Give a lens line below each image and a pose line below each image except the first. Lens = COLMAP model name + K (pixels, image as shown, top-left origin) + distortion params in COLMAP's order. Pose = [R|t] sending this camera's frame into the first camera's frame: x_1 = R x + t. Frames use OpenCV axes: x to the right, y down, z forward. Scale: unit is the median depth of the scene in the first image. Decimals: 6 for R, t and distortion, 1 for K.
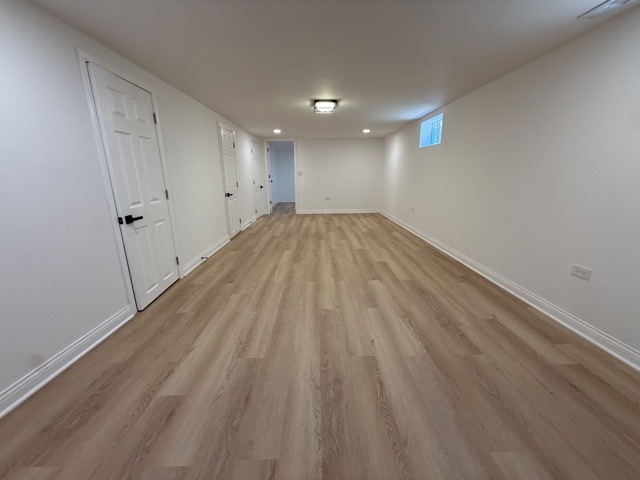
lens RADIAL K [[255.8, 0, 316.8], [0, 255.8, 240.6], [0, 0, 1]] dist [-0.001228, 0.000603]
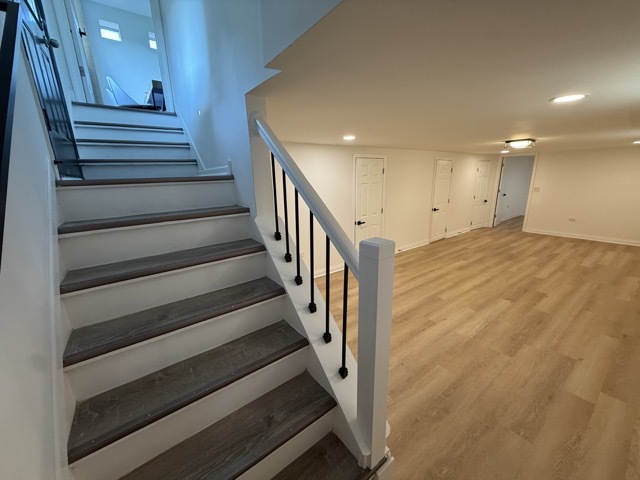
lens RADIAL K [[255.8, 0, 319.8], [0, 255.8, 240.0], [0, 0, 1]] dist [-0.001228, 0.000603]
pose [[0.590870, 0.196666, -0.782429, 0.499581], [-0.190437, 0.976426, 0.101616, -0.061235], [0.783968, 0.088962, 0.614394, -0.366889]]
